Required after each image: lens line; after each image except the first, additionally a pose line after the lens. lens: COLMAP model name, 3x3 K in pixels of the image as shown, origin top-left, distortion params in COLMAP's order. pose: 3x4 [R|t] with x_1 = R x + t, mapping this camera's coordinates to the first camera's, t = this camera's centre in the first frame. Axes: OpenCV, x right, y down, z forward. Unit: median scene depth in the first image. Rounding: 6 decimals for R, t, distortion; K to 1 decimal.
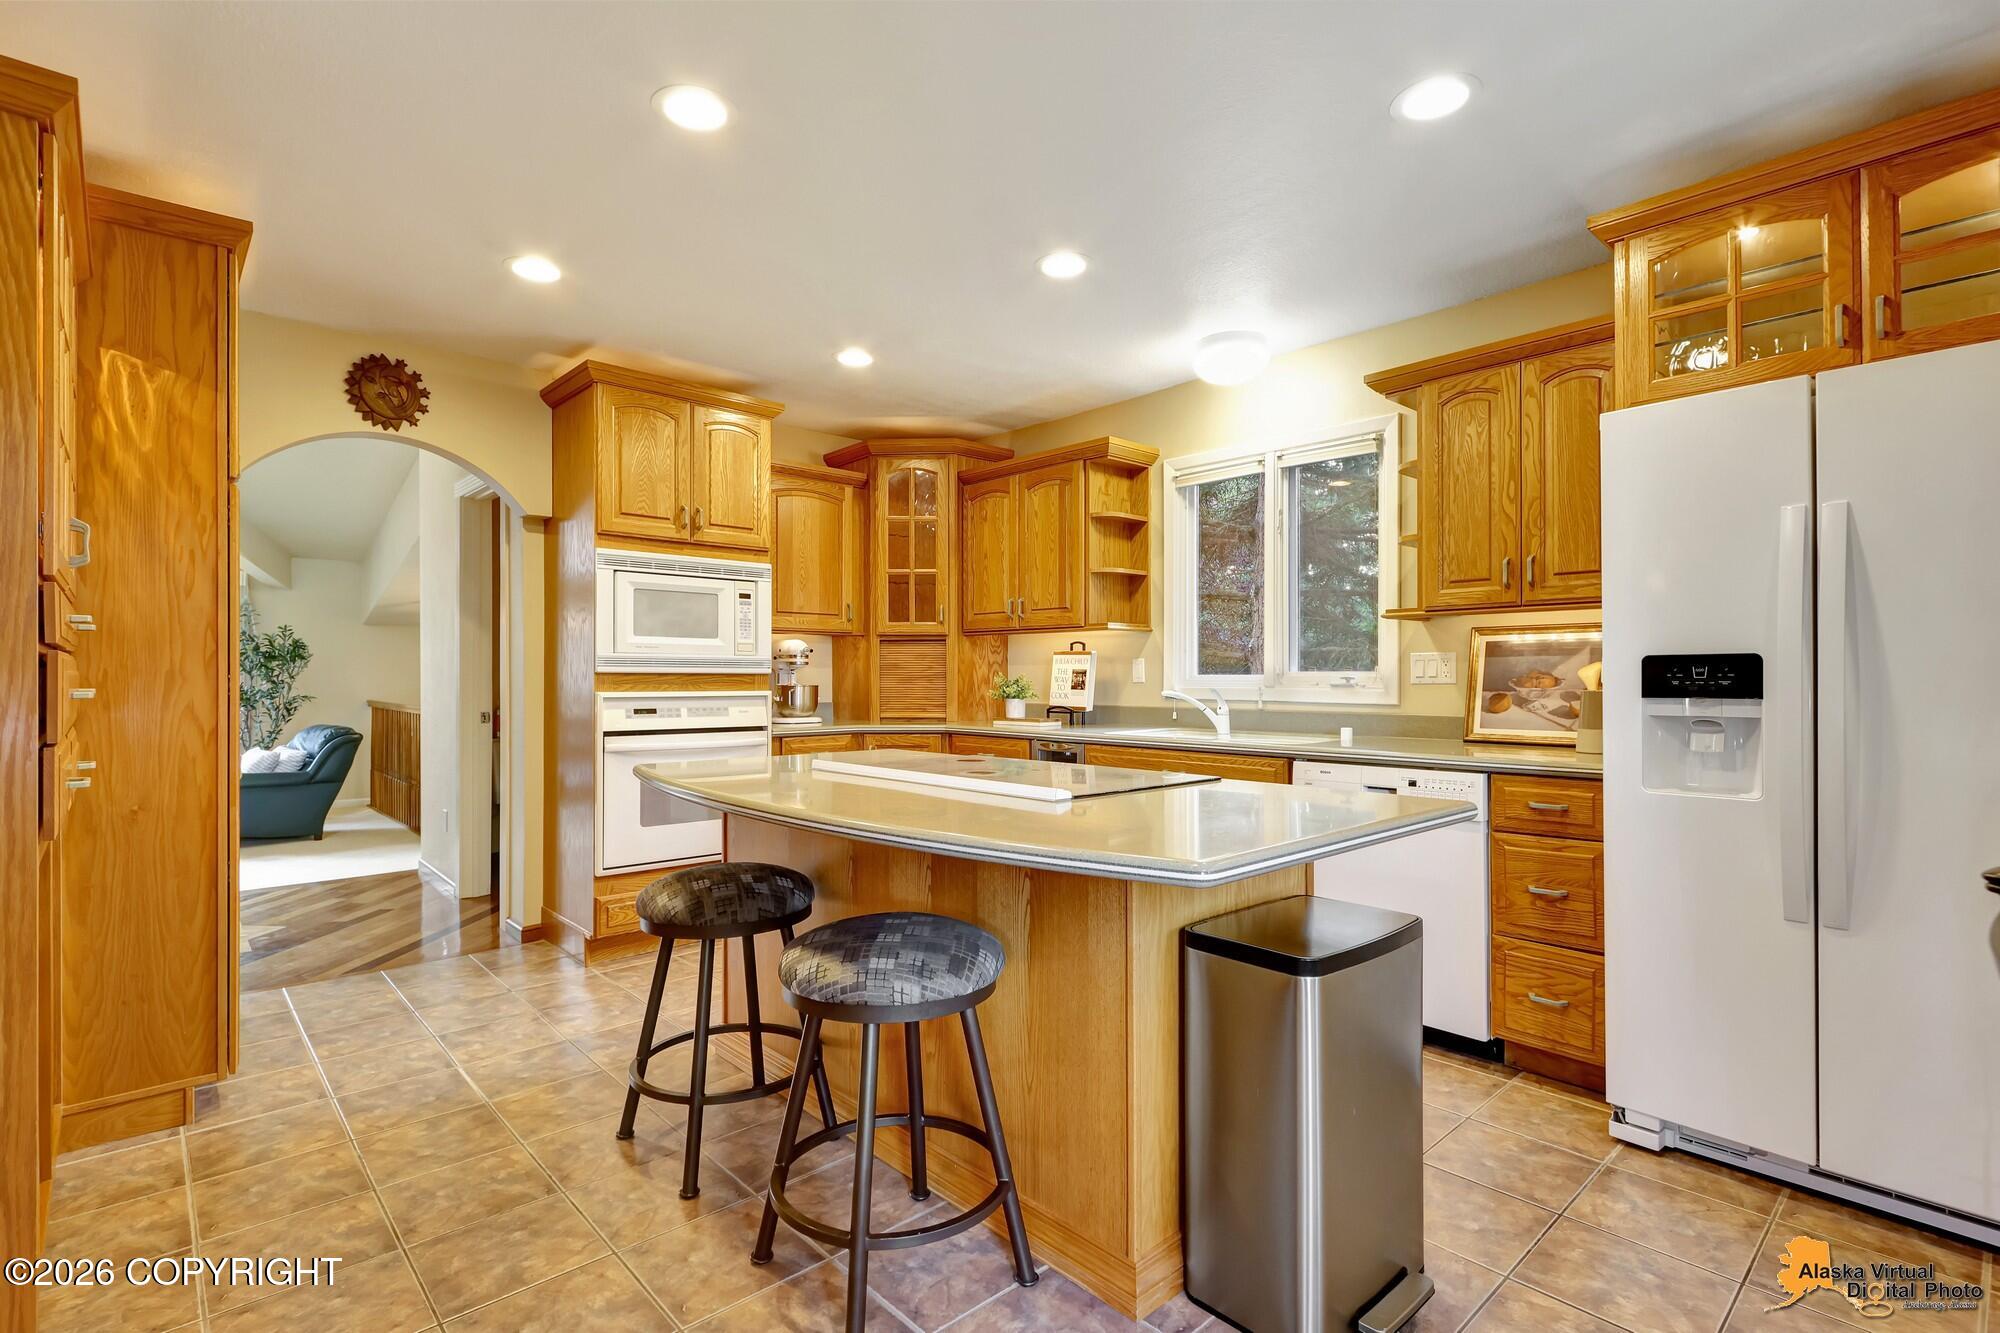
lens RADIAL K [[909.5, 0, 970.0], [0, 909.5, 658.6], [0, 0, 1]] dist [0.000656, 0.000108]
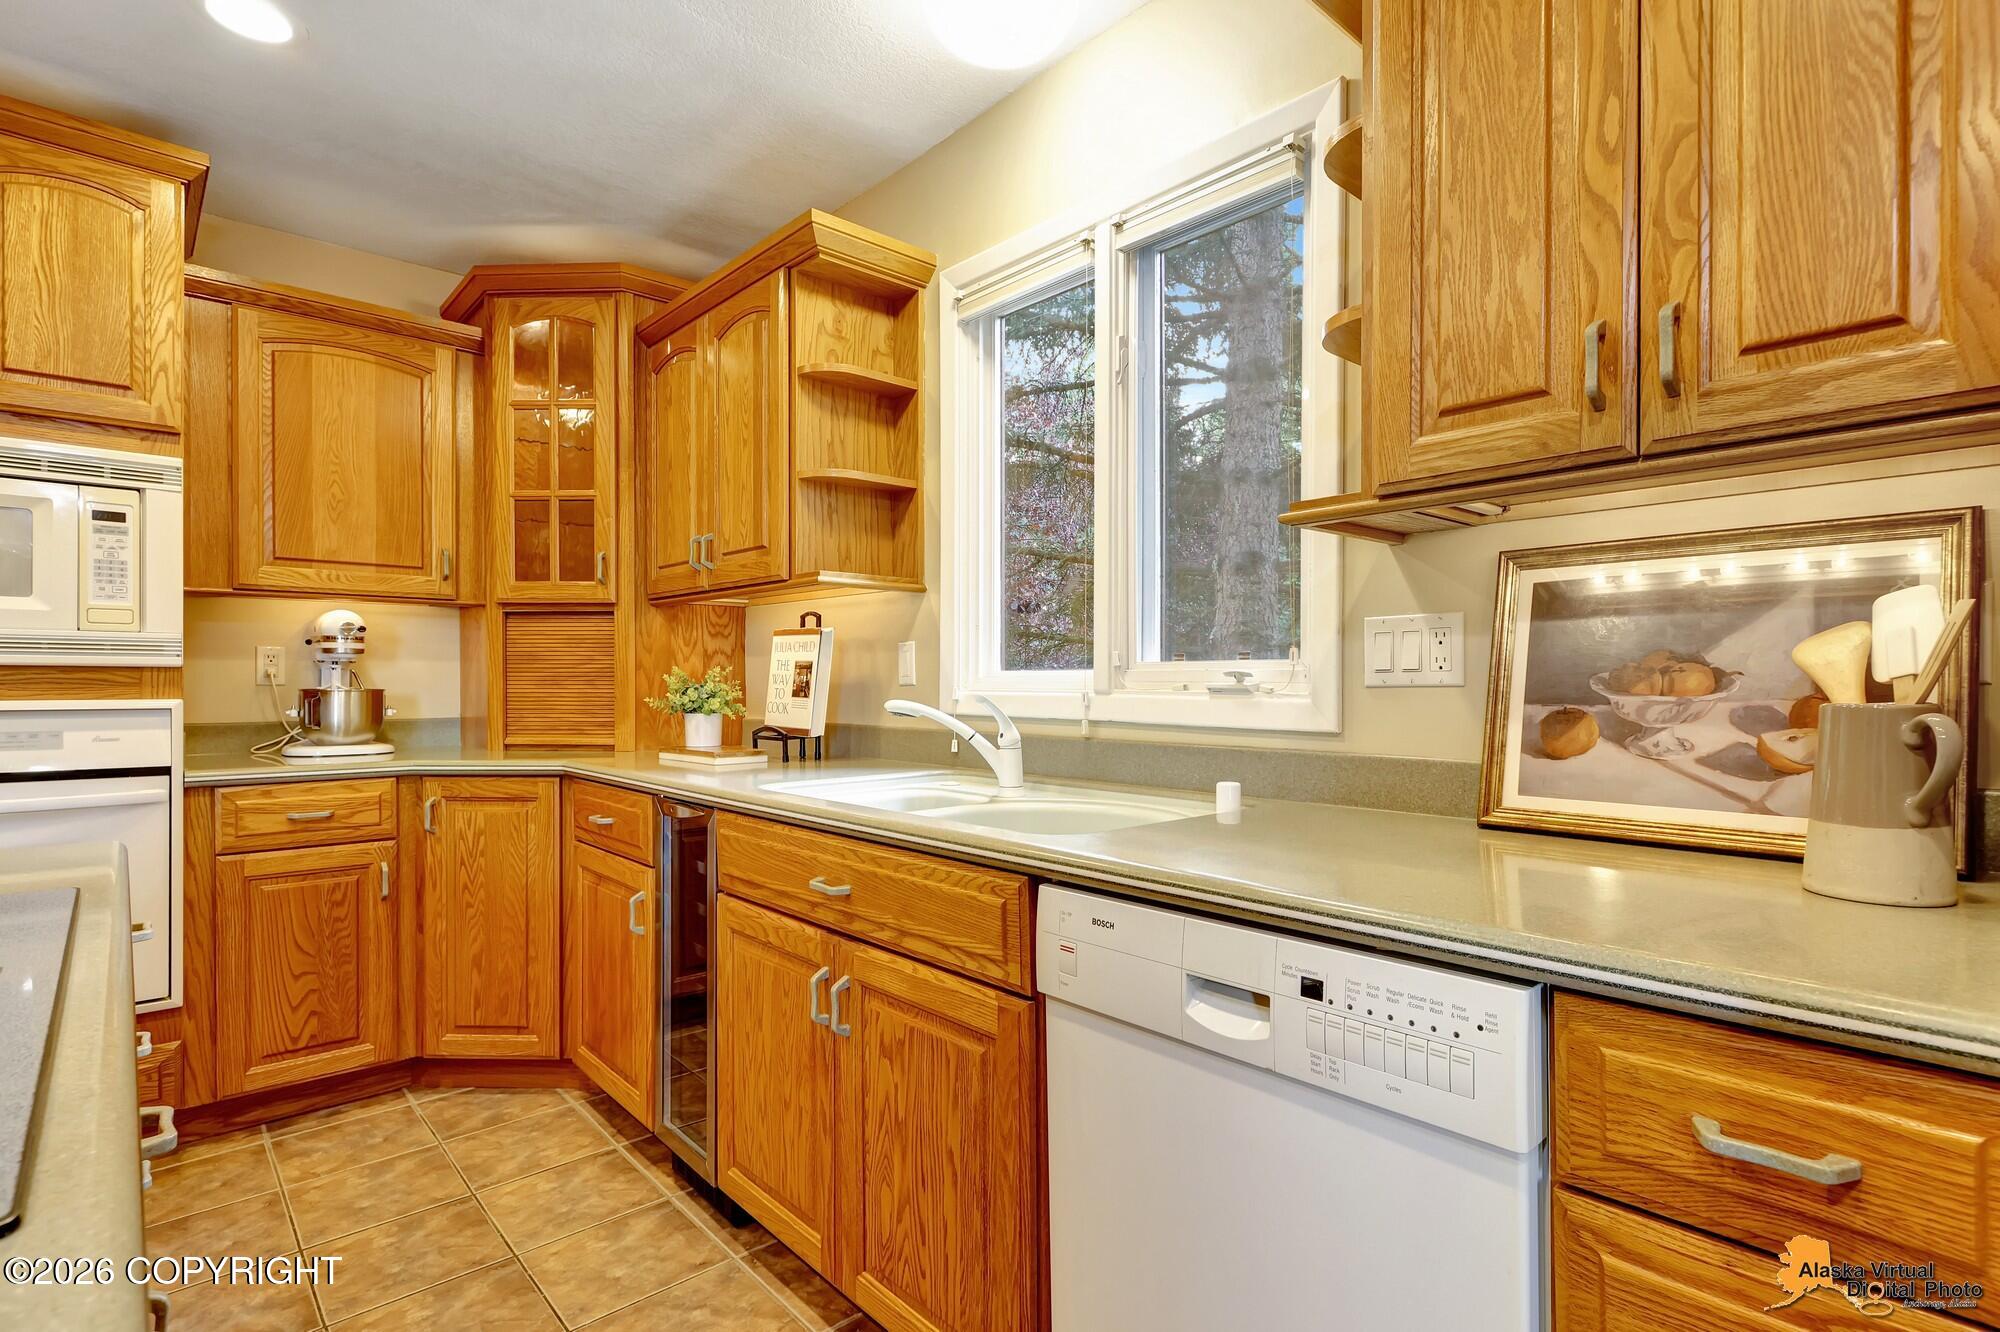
lens RADIAL K [[968.1, 0, 1000.0], [0, 968.1, 666.0], [0, 0, 1]] dist [0.001209, 0.000180]
pose [[0.999855, 0.000783, 0.017015, 0.244731], [-0.000854, 0.999991, 0.004194, 0.013234], [-0.017011, -0.004208, 0.999846, 0.435127]]
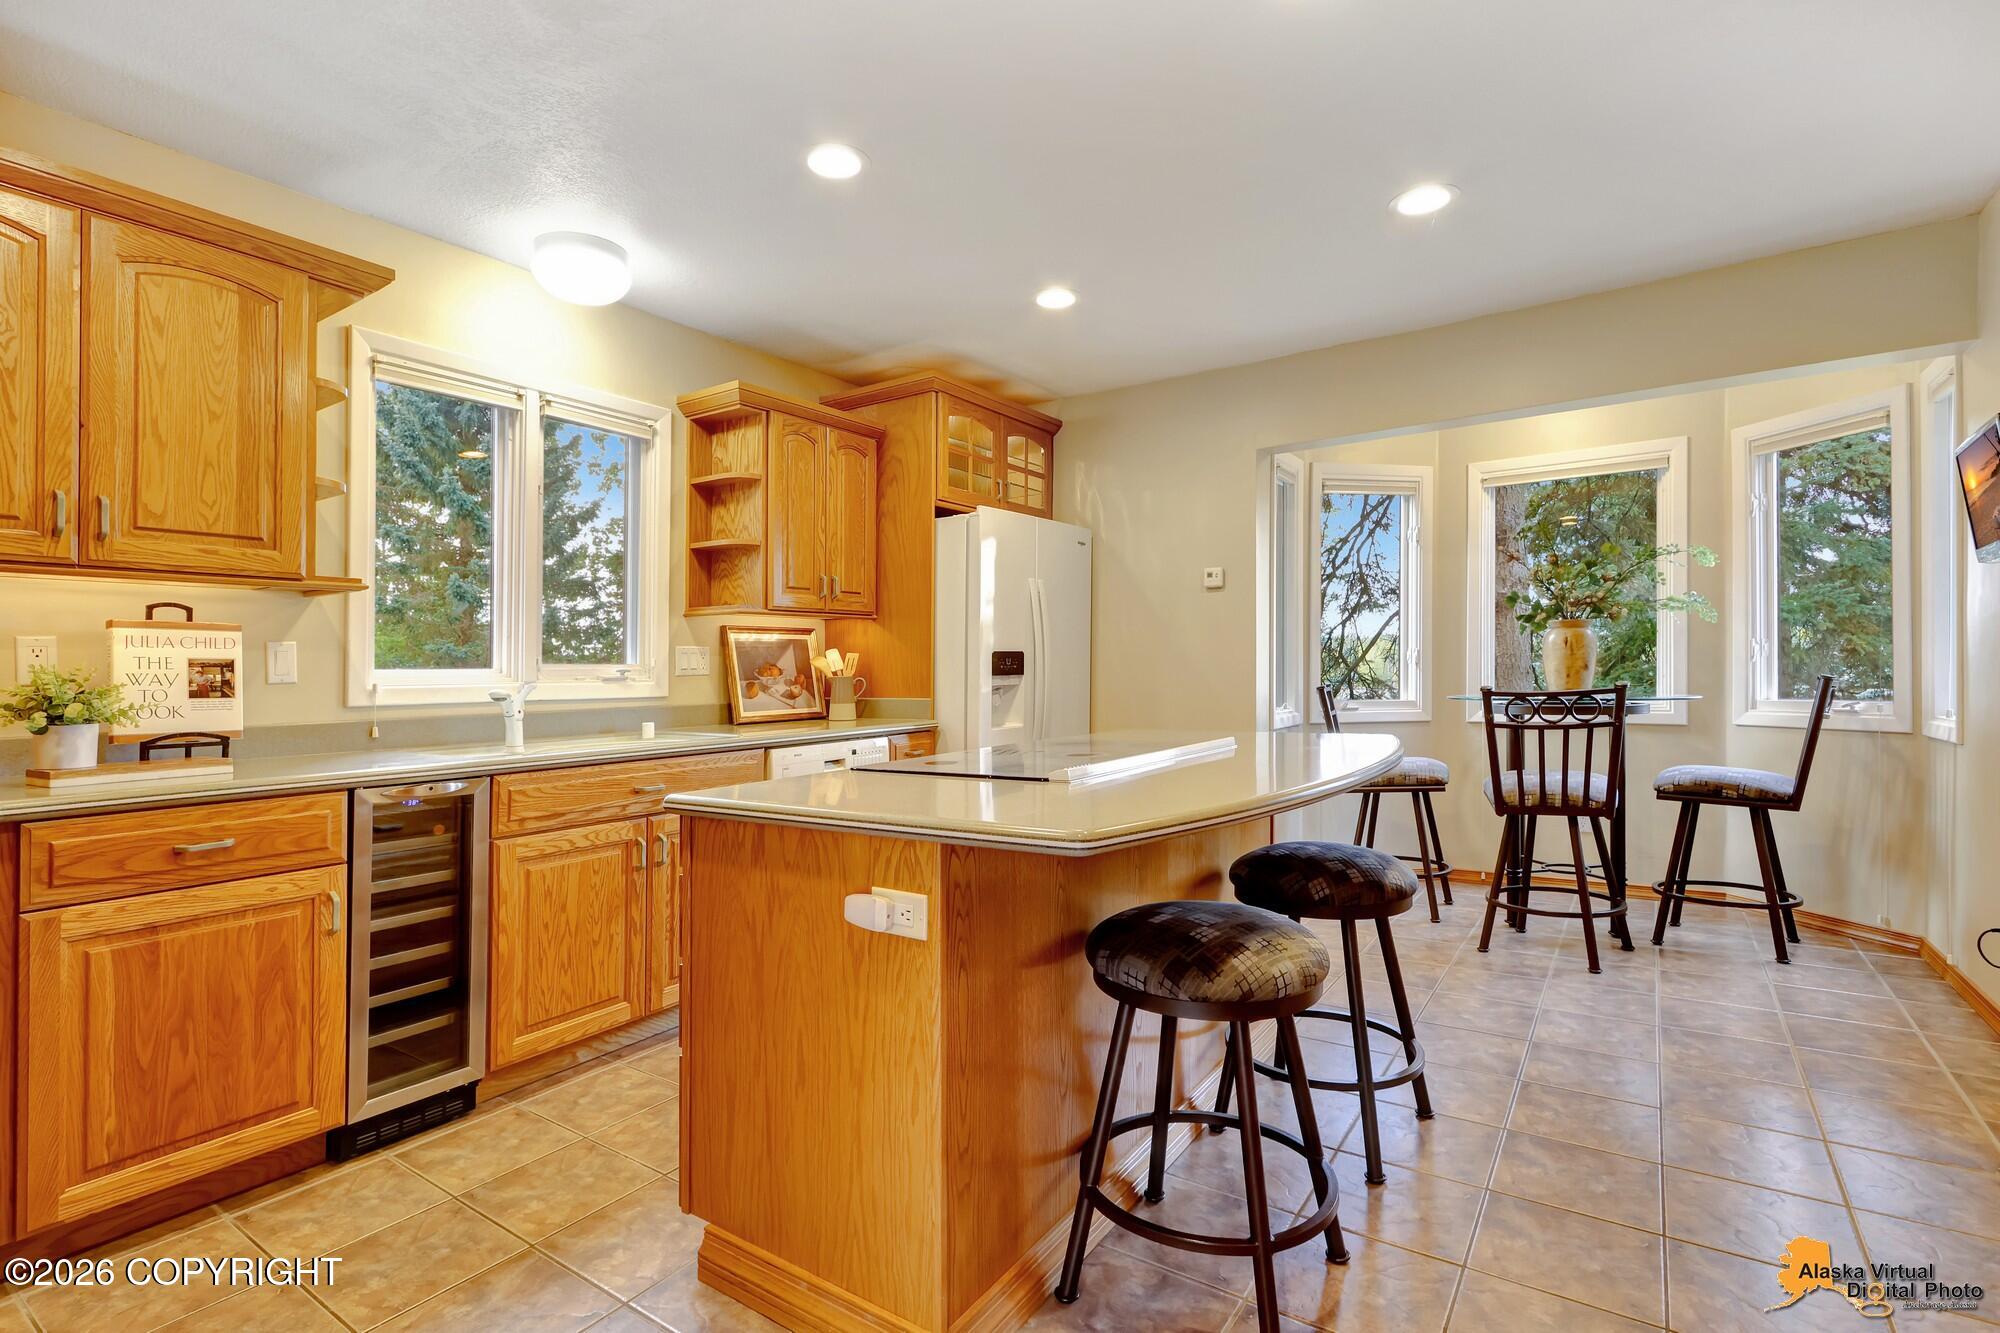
lens RADIAL K [[968.1, 0, 1000.0], [0, 968.1, 666.5], [0, 0, 1]] dist [0.001209, 0.000180]
pose [[-0.251488, 0.006390, 0.967839, -0.551587], [-0.004638, 0.999959, -0.007807, 0.019732], [-0.967849, -0.006453, -0.251448, 0.754659]]
